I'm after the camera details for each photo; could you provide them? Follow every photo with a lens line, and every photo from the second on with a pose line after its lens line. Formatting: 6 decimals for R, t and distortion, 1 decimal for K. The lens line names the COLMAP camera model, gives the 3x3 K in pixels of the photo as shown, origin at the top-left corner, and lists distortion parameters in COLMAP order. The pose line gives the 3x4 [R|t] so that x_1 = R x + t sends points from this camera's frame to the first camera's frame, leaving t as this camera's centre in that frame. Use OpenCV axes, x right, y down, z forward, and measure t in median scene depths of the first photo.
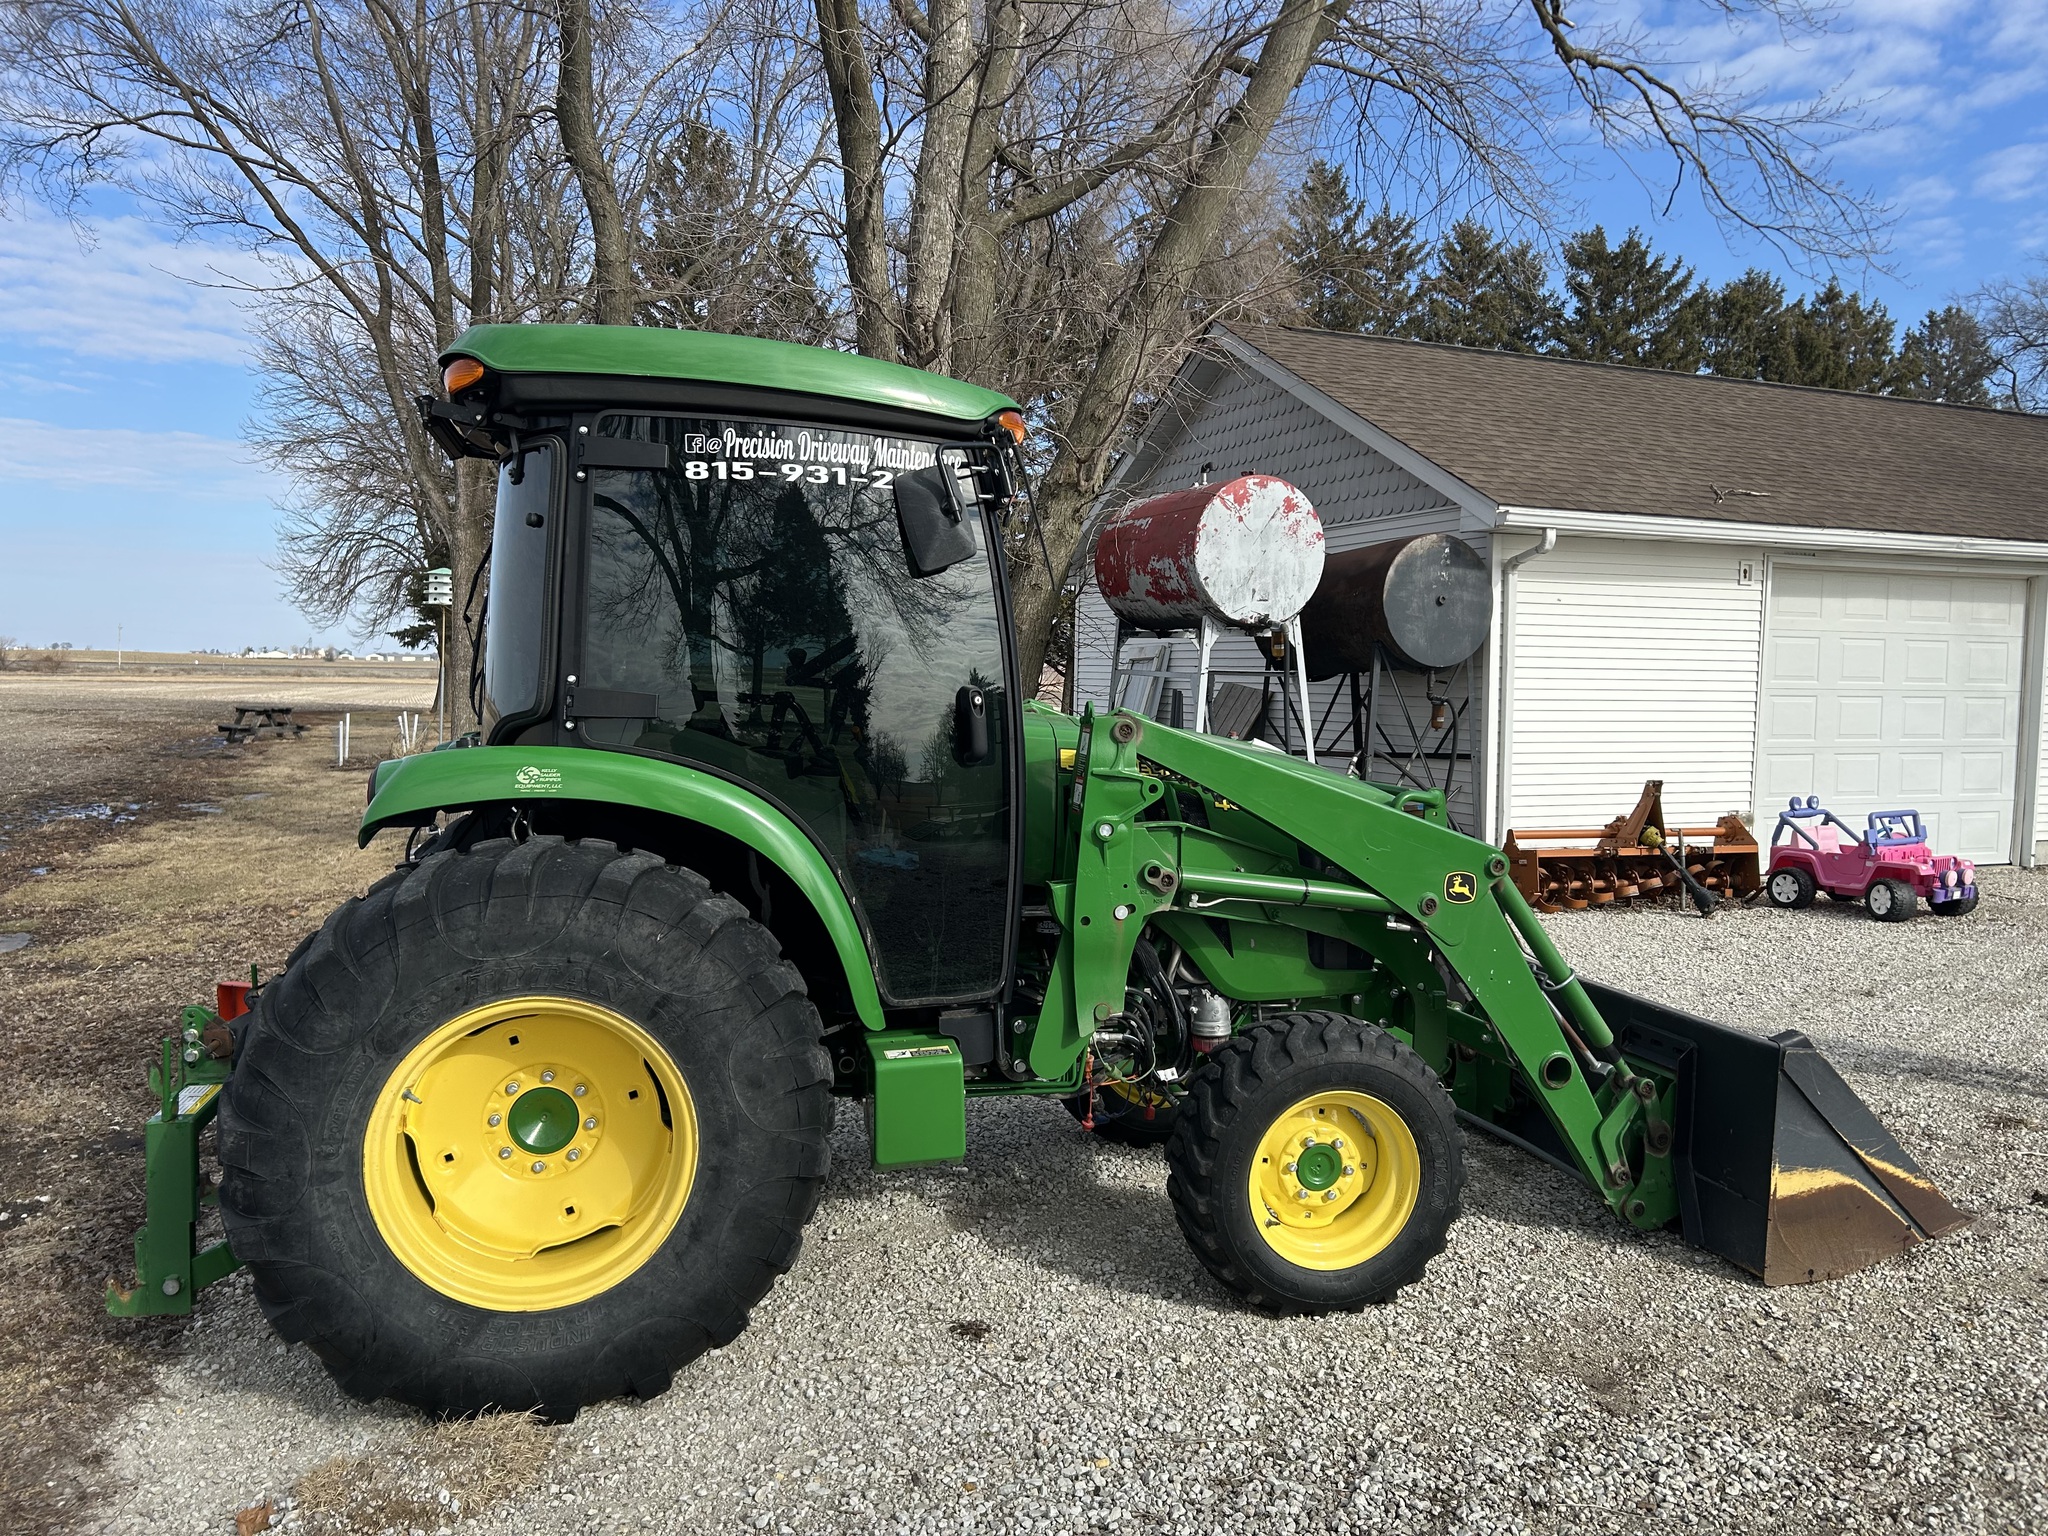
lens RADIAL K [[1523.5, 0, 1031.8], [0, 1523.5, 736.8], [0, 0, 1]] dist [0.084741, -0.098116]
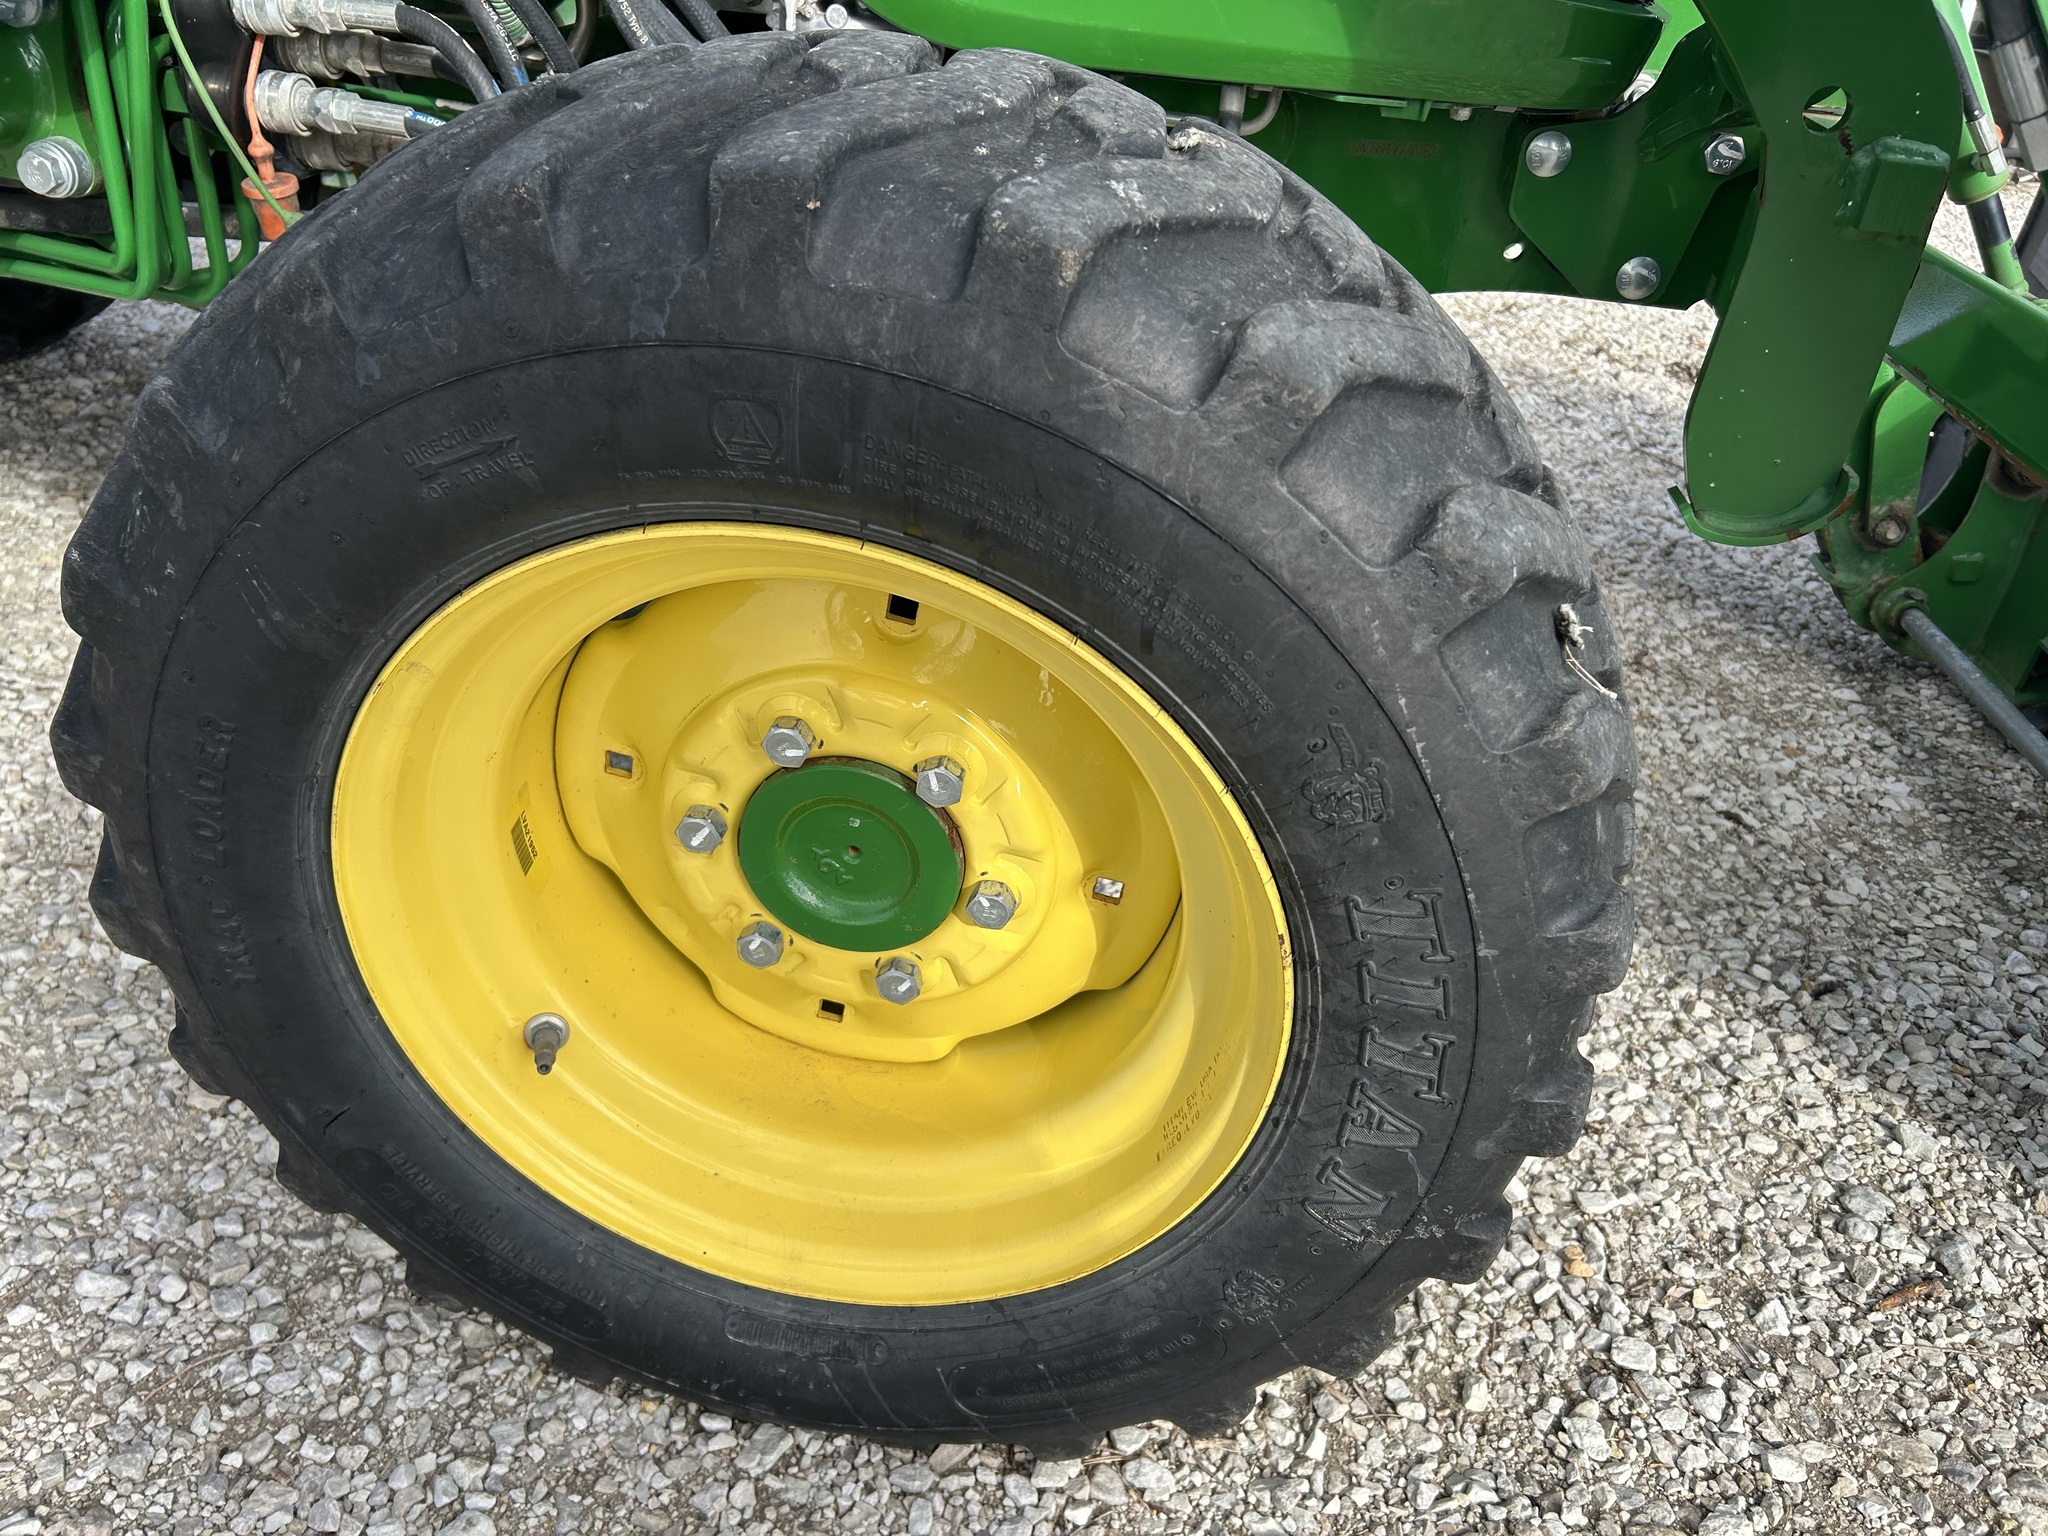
lens RADIAL K [[1548.8, 0, 1029.9], [0, 1548.8, 764.0], [0, 0, 1]] dist [0.014414, -0.007784]
pose [[0.924385, 0.258864, -0.280182, 0.281398], [-0.098016, 0.871020, 0.481369, 0.178835], [0.368653, -0.417508, 0.830531, 0.898869]]
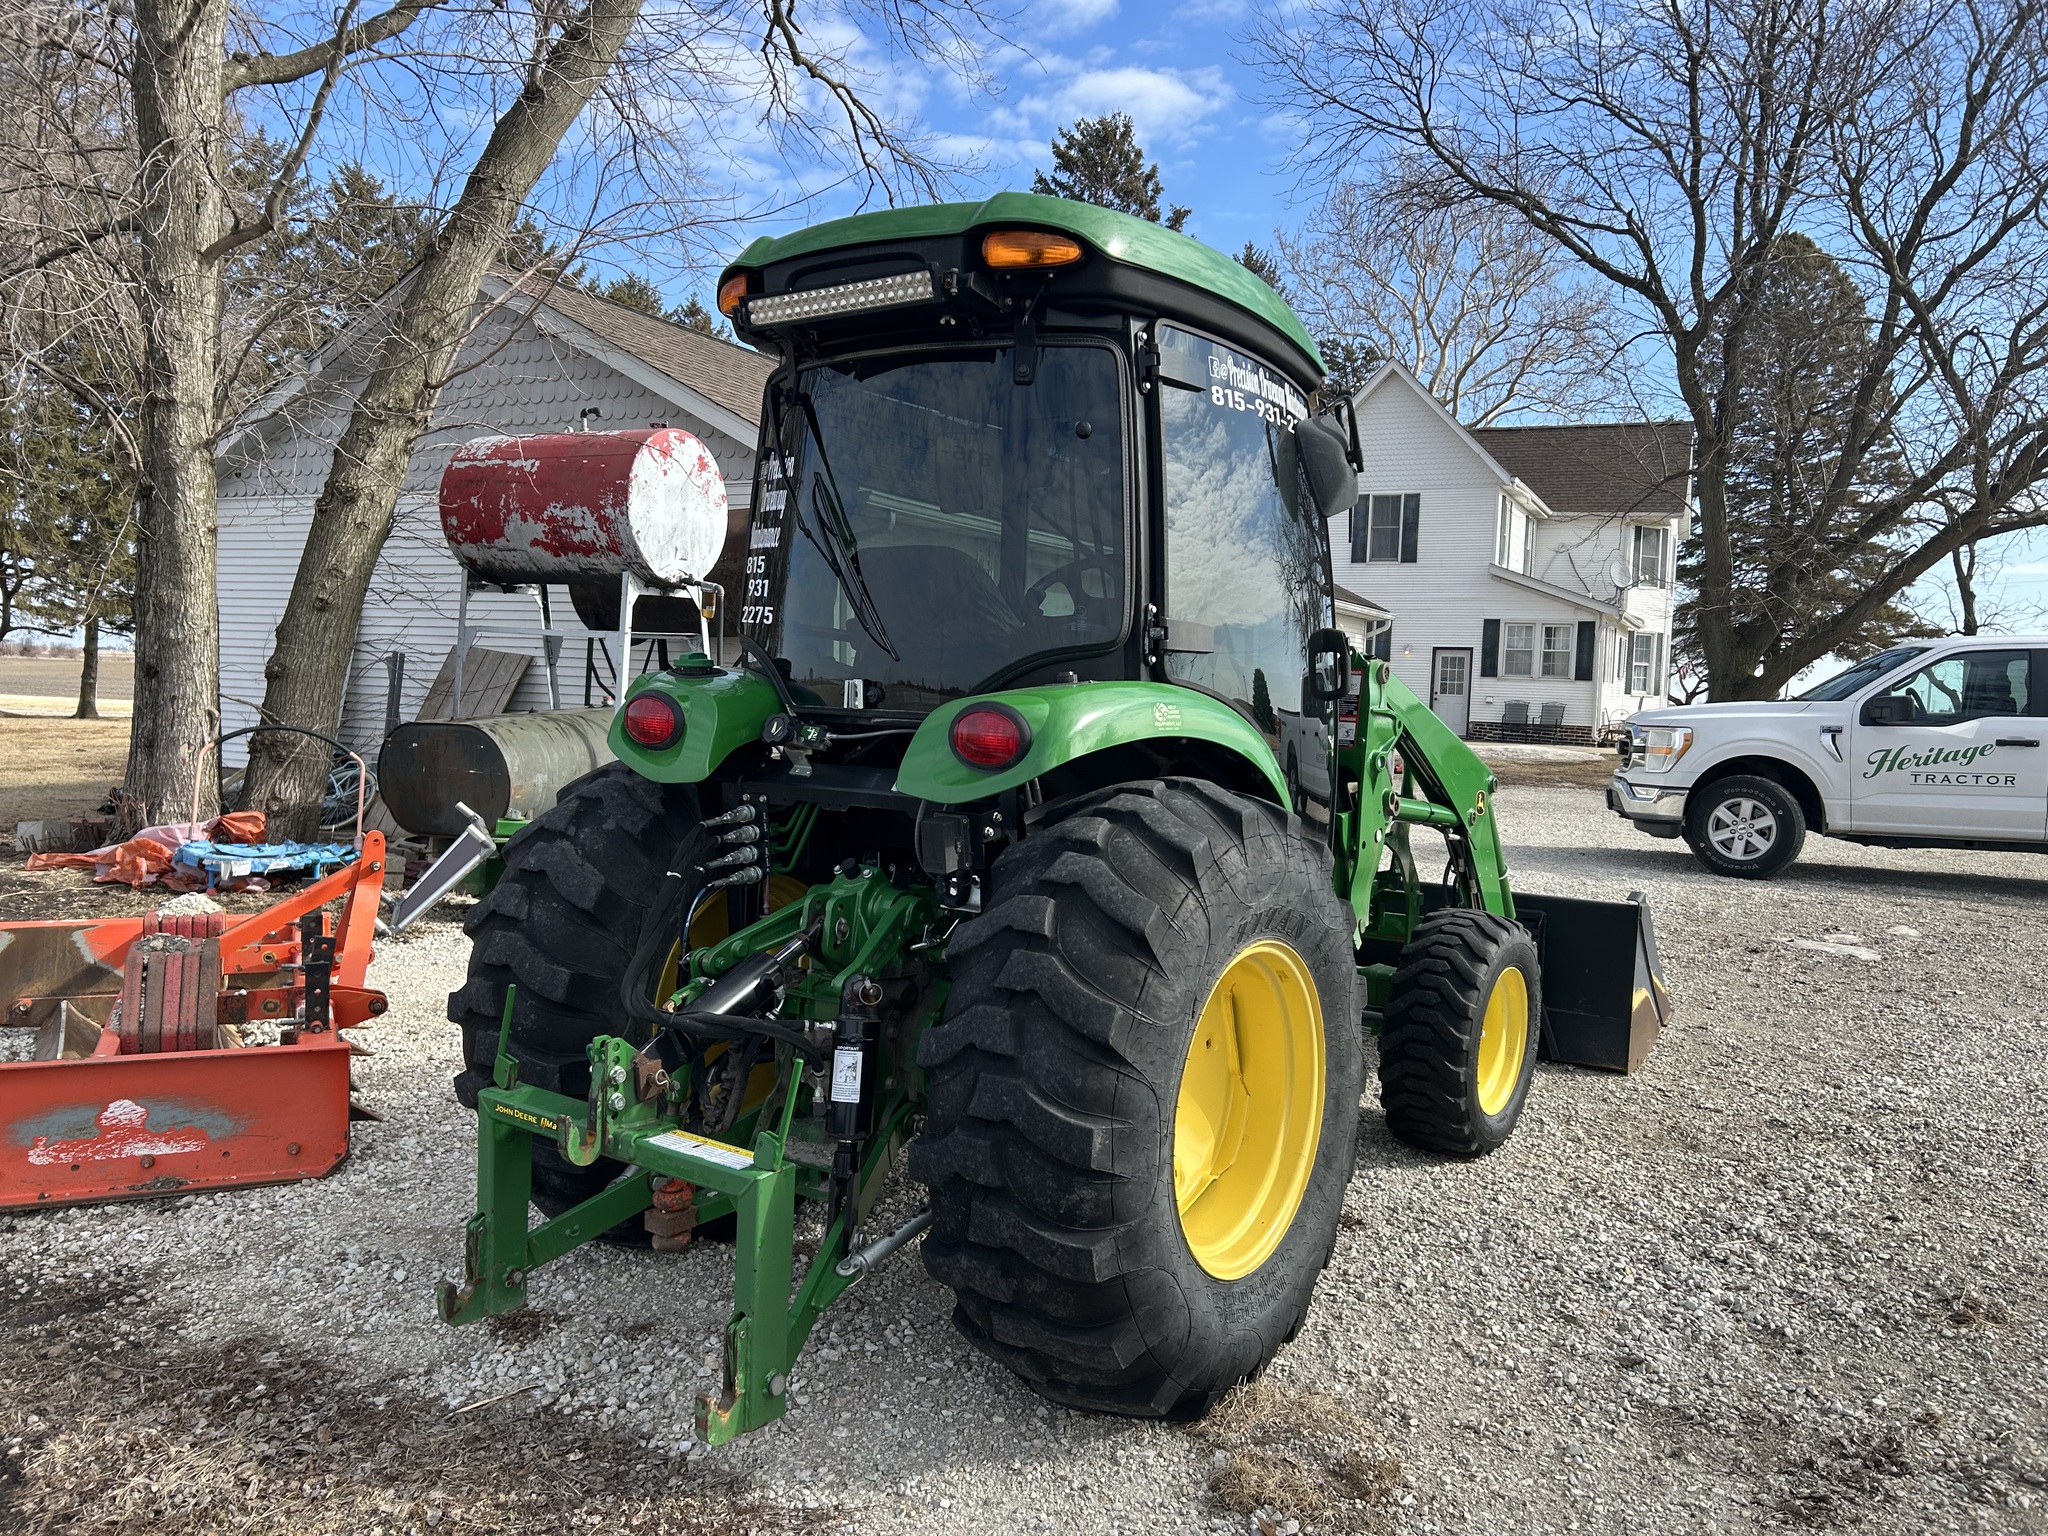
lens RADIAL K [[1549.4, 0, 1015.5], [0, 1549.4, 769.4], [0, 0, 1]] dist [0.021225, -0.025865]
pose [[0.788182, -0.018873, 0.615152, -0.914068], [-0.002826, 0.999408, 0.034284, 0.029649], [-0.615435, -0.028761, 0.787663, 0.289399]]
